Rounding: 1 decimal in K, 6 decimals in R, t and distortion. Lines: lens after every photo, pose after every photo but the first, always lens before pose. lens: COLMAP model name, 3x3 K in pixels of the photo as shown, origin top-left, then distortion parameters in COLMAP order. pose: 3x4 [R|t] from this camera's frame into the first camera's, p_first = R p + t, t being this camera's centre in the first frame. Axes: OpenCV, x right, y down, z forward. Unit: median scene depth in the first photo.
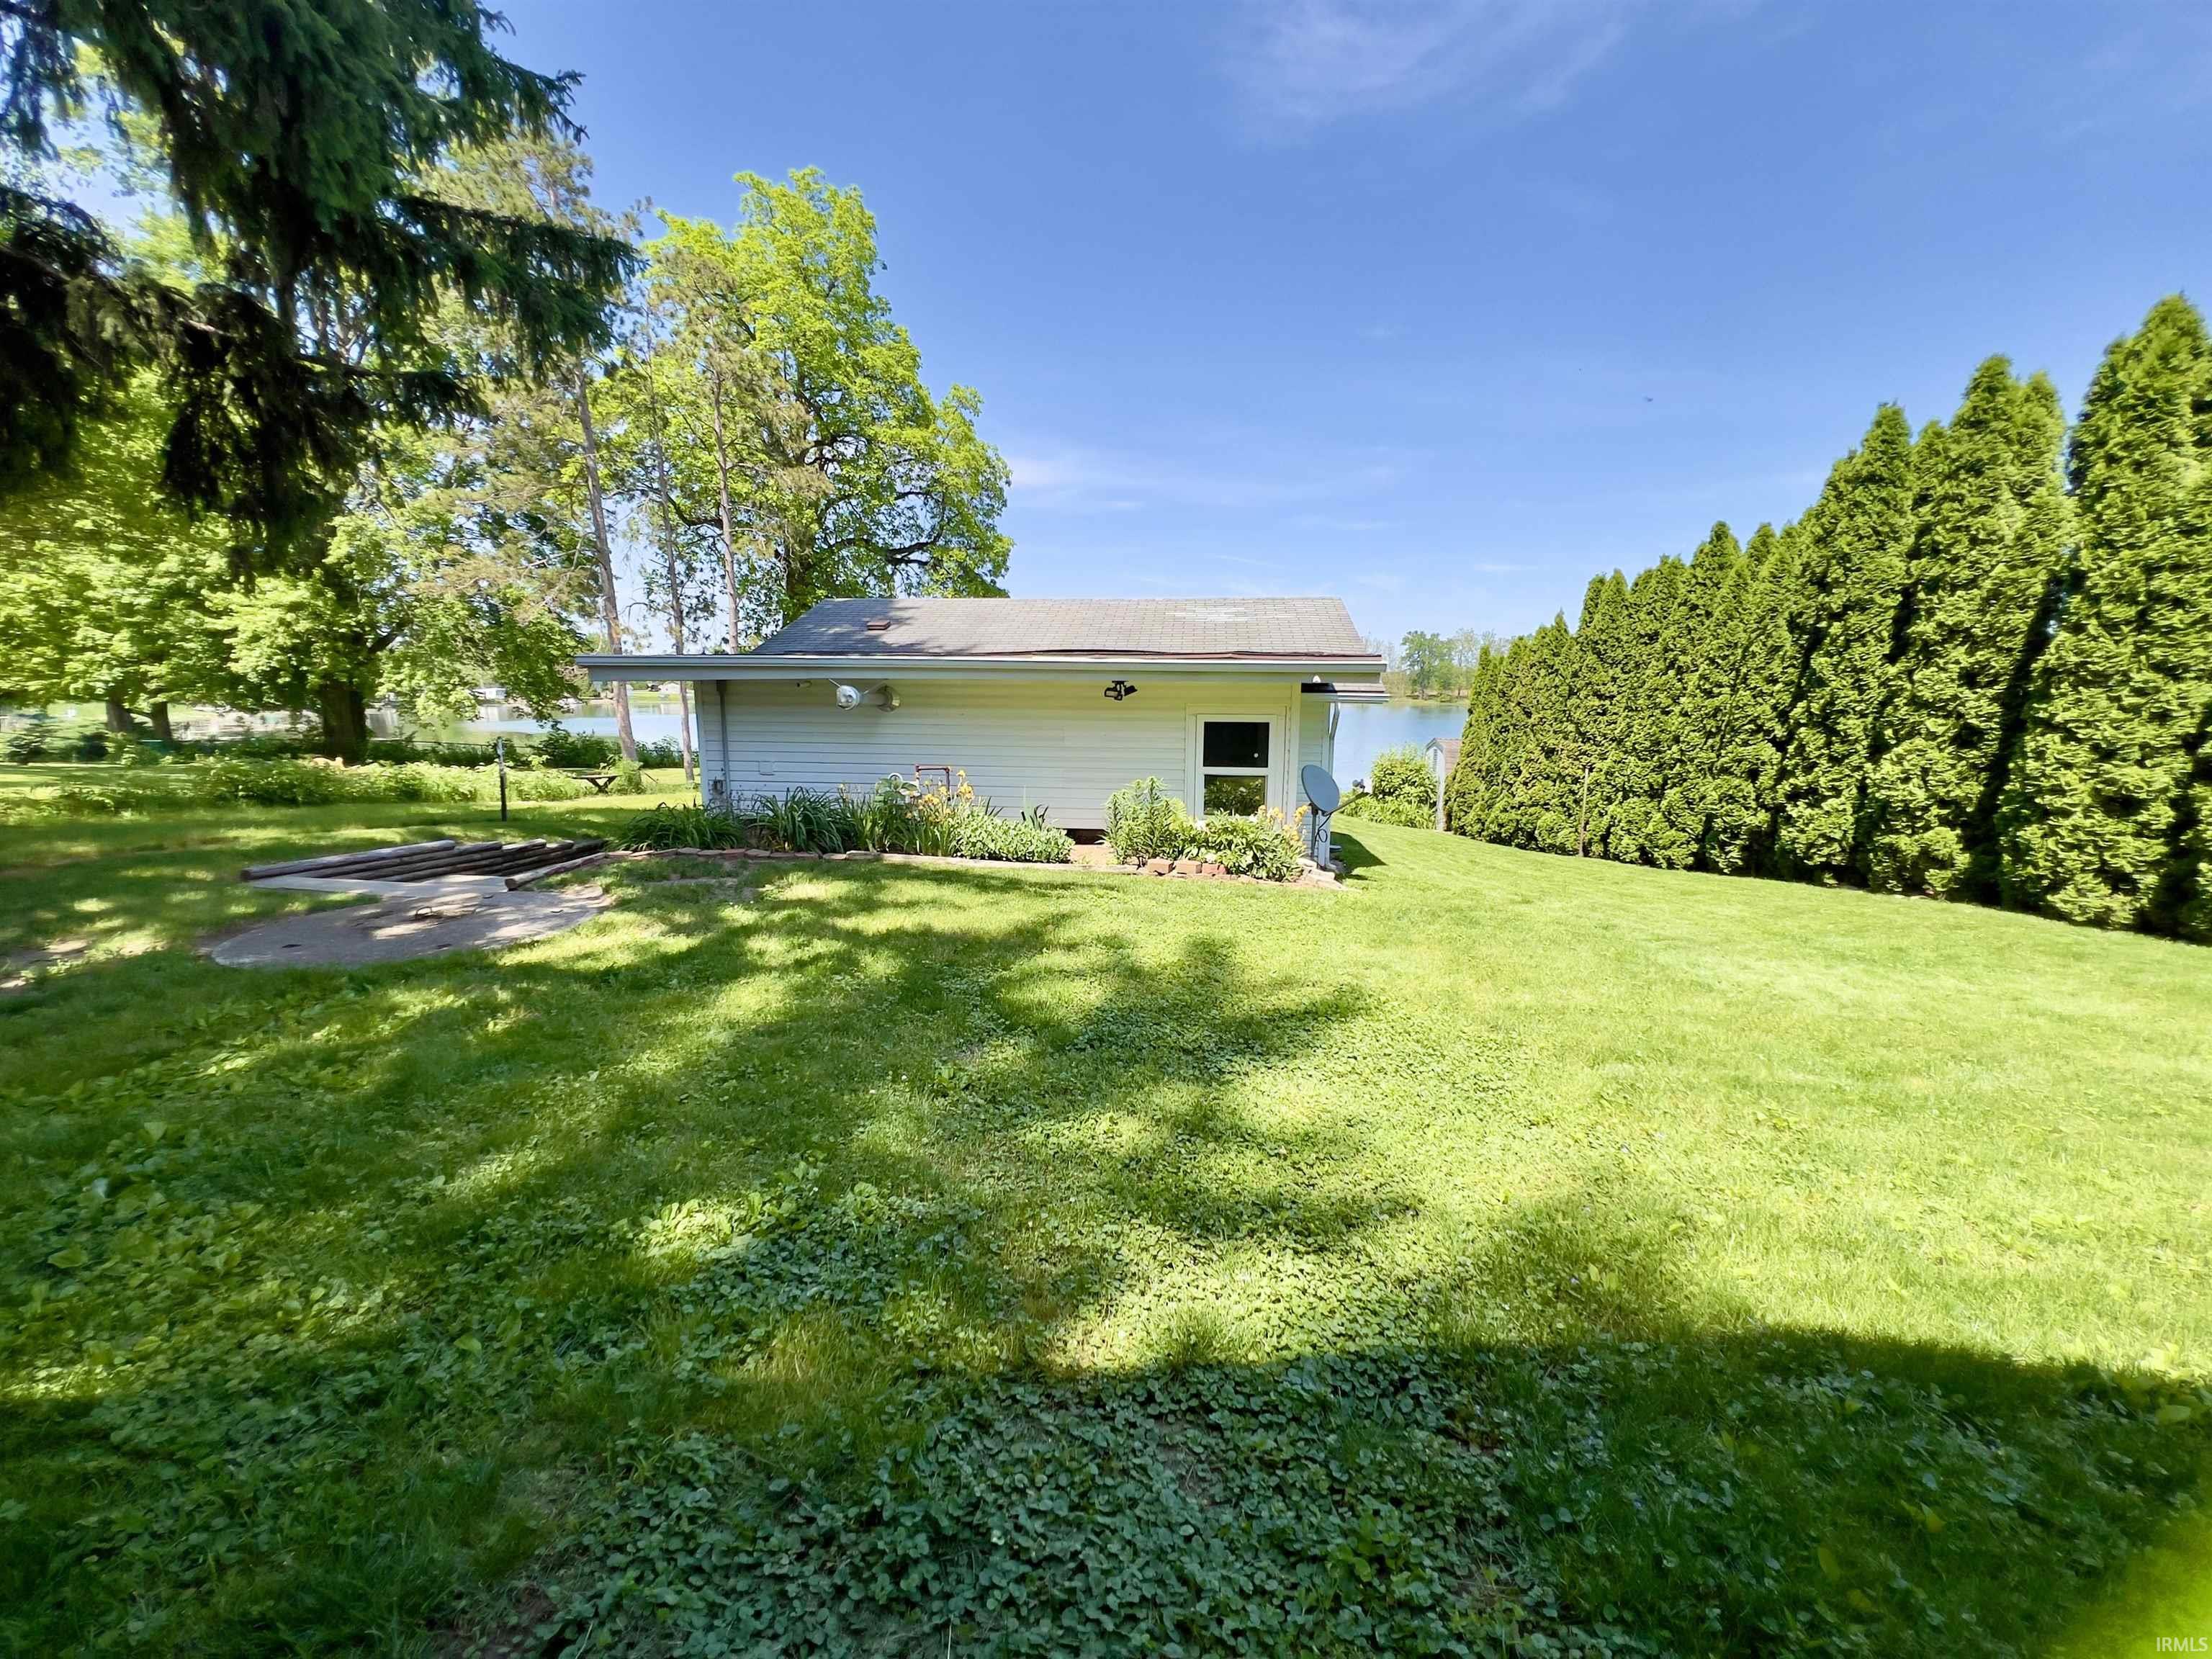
lens RADIAL K [[887.1, 0, 1115.0], [0, 887.1, 826.9], [0, 0, 1]] dist [-0.000232, -0.000655]
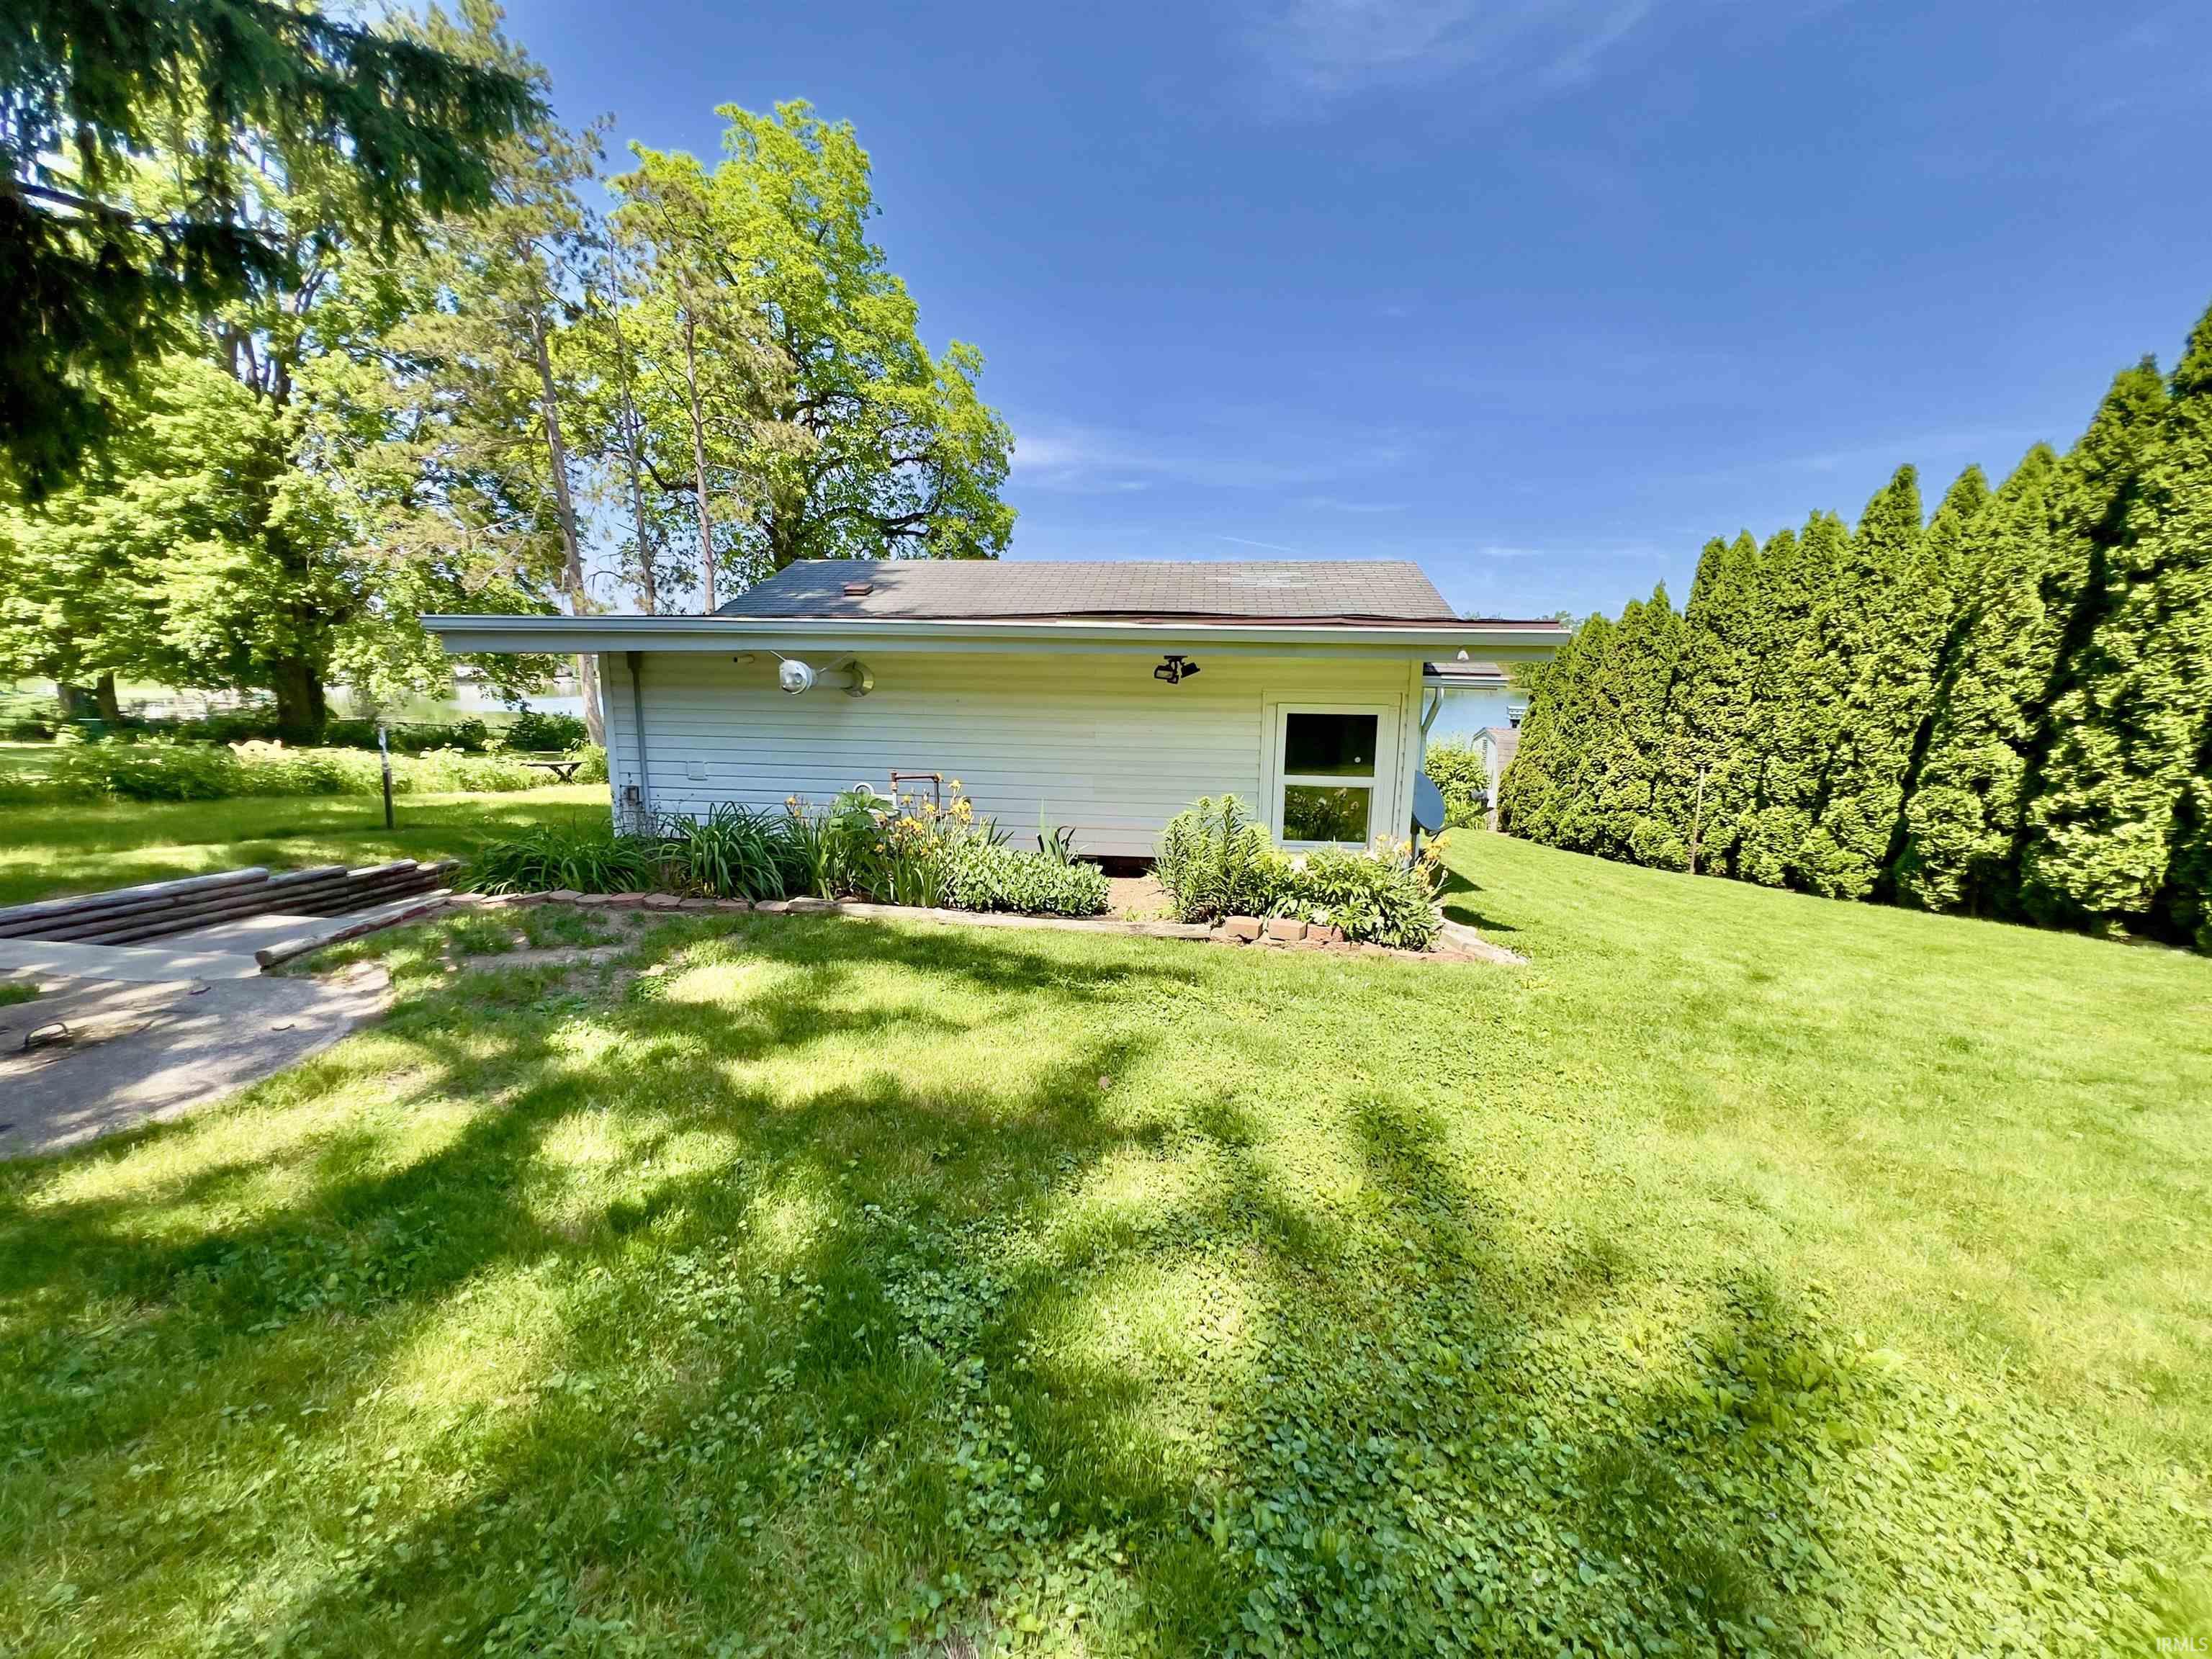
lens RADIAL K [[887.1, 0, 1115.0], [0, 887.1, 829.6], [0, 0, 1]] dist [-0.000232, -0.000655]
pose [[0.999977, 0.006742, 0.000302, -0.025221], [-0.006747, 0.999725, 0.022451, -0.023172], [-0.000151, -0.022453, 0.999748, 0.160078]]
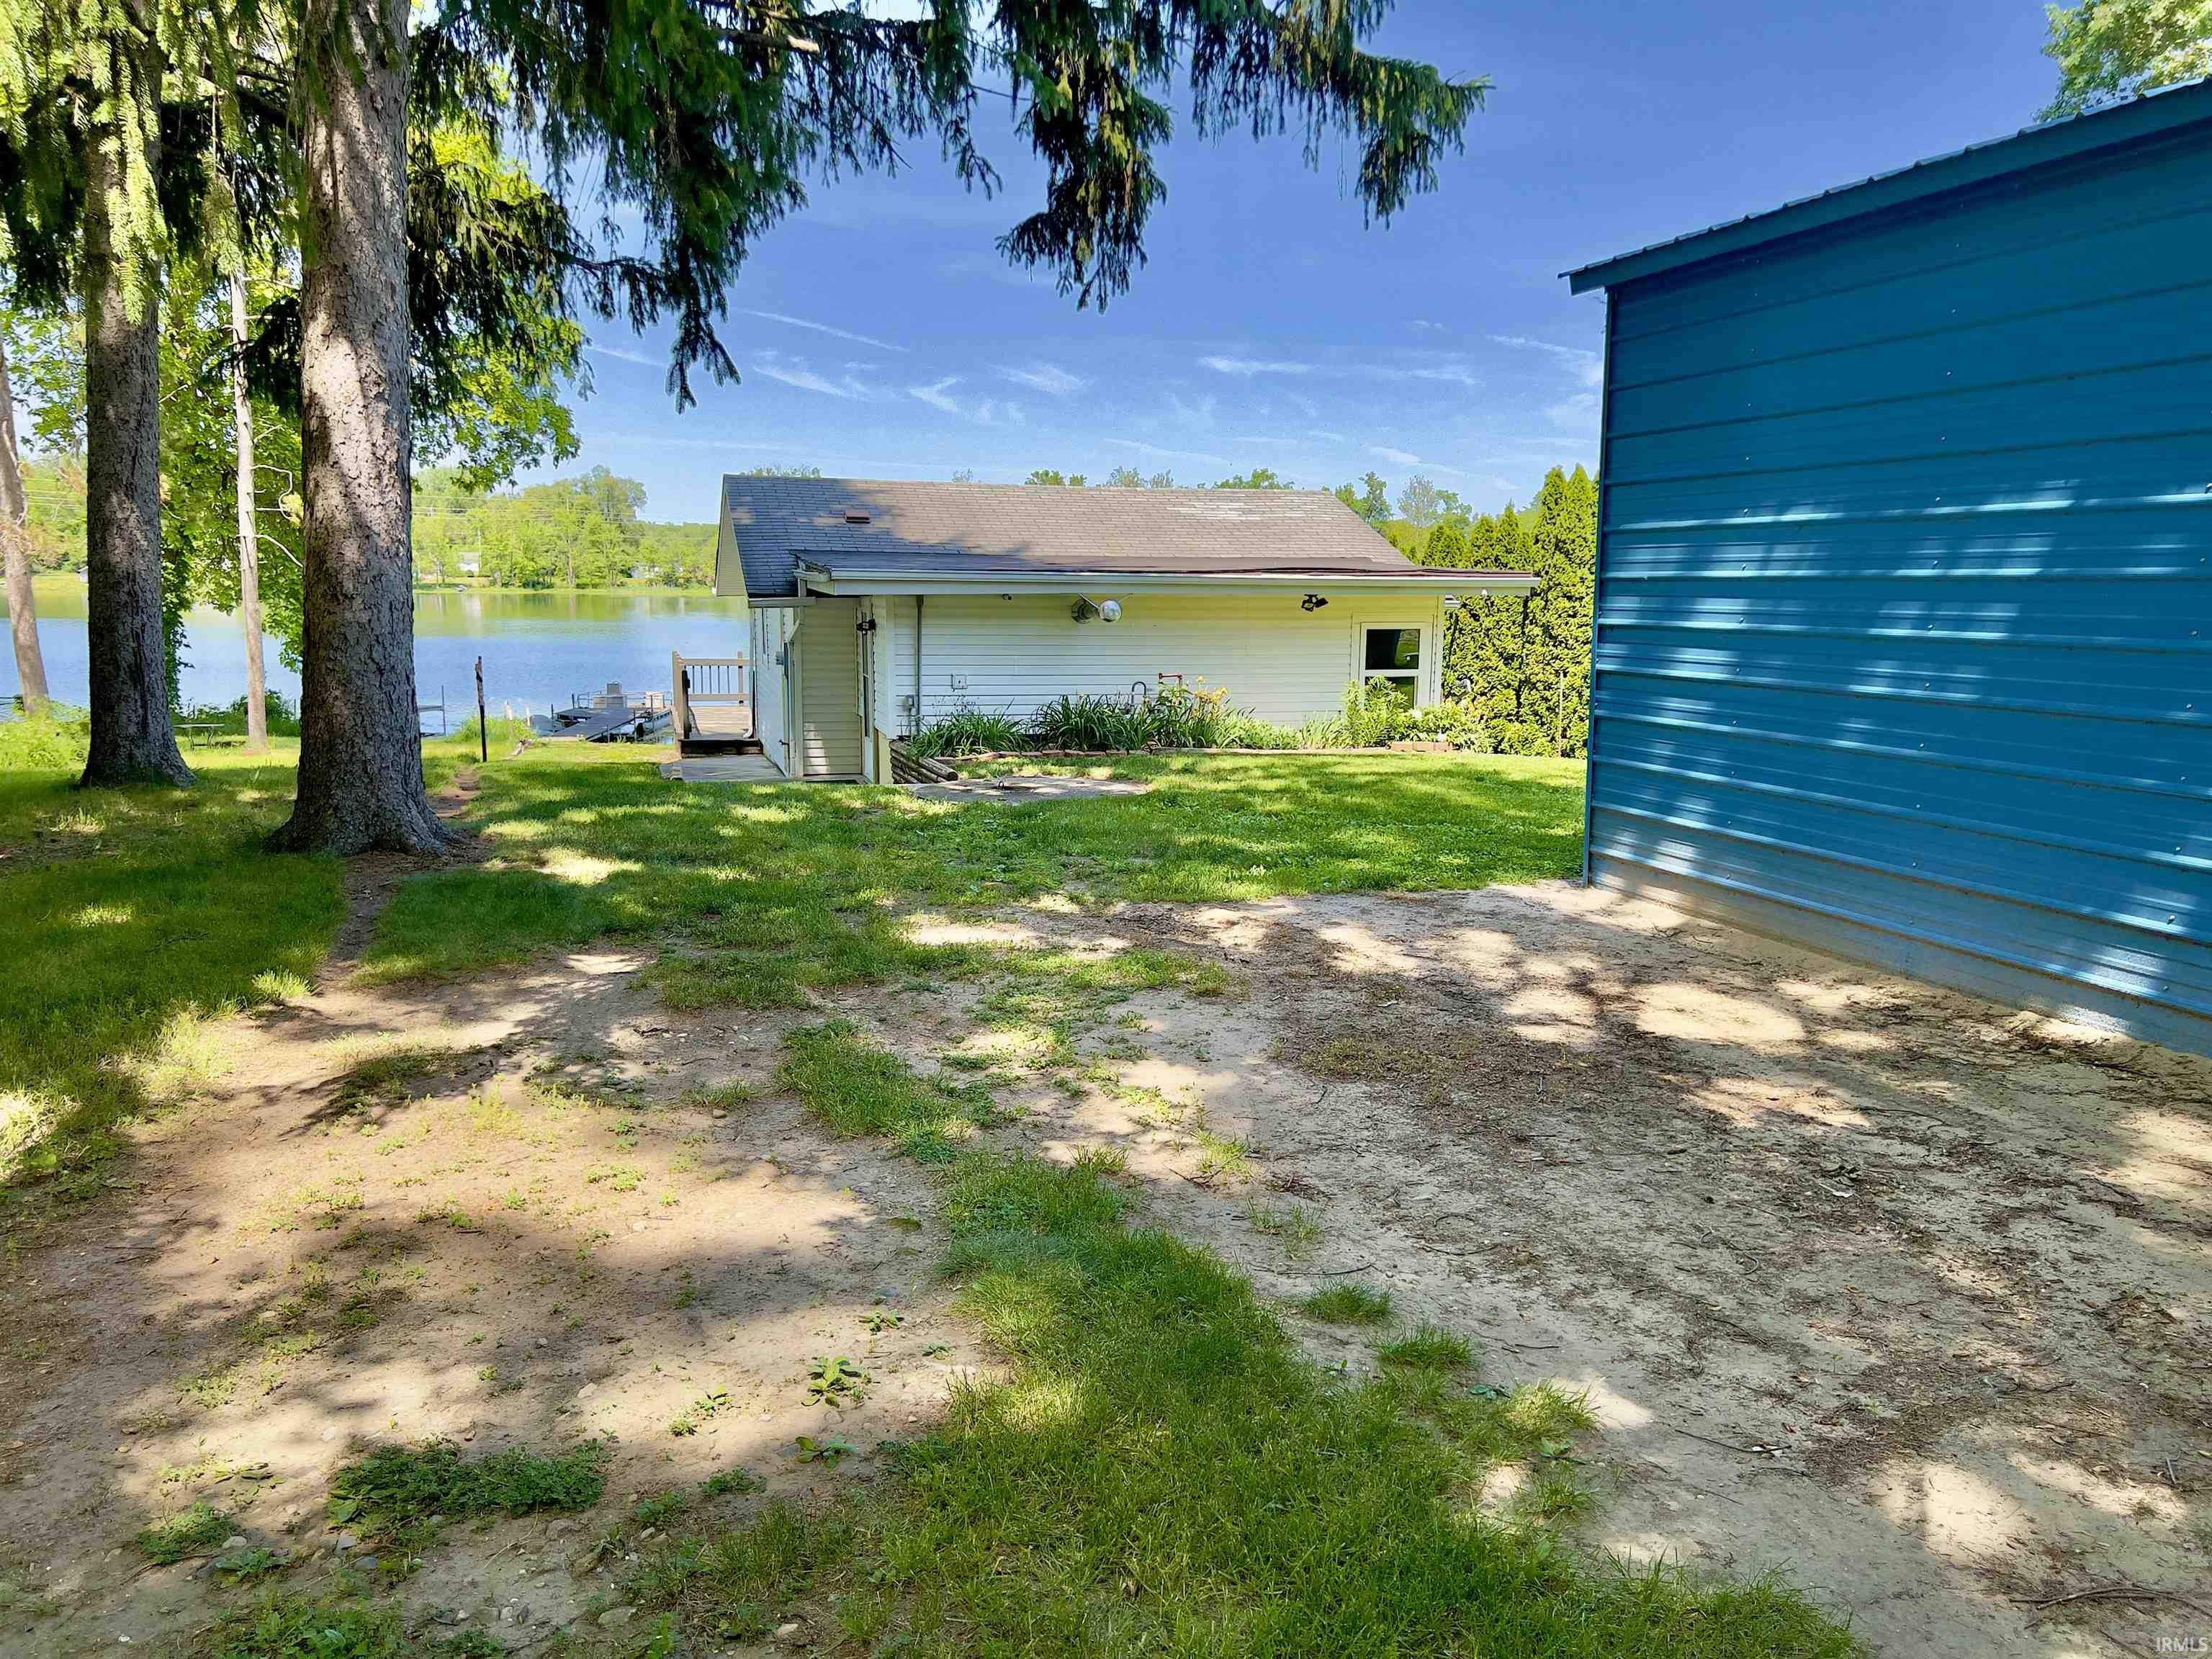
lens RADIAL K [[1668.0, 0, 1116.7], [0, 1668.0, 823.7], [0, 0, 1]] dist [0.050965, -0.001673]
pose [[0.928867, -0.054784, 0.366338, -0.593319], [0.055407, 0.998425, 0.008823, 0.054505], [-0.366245, 0.012102, 0.930440, -0.511670]]
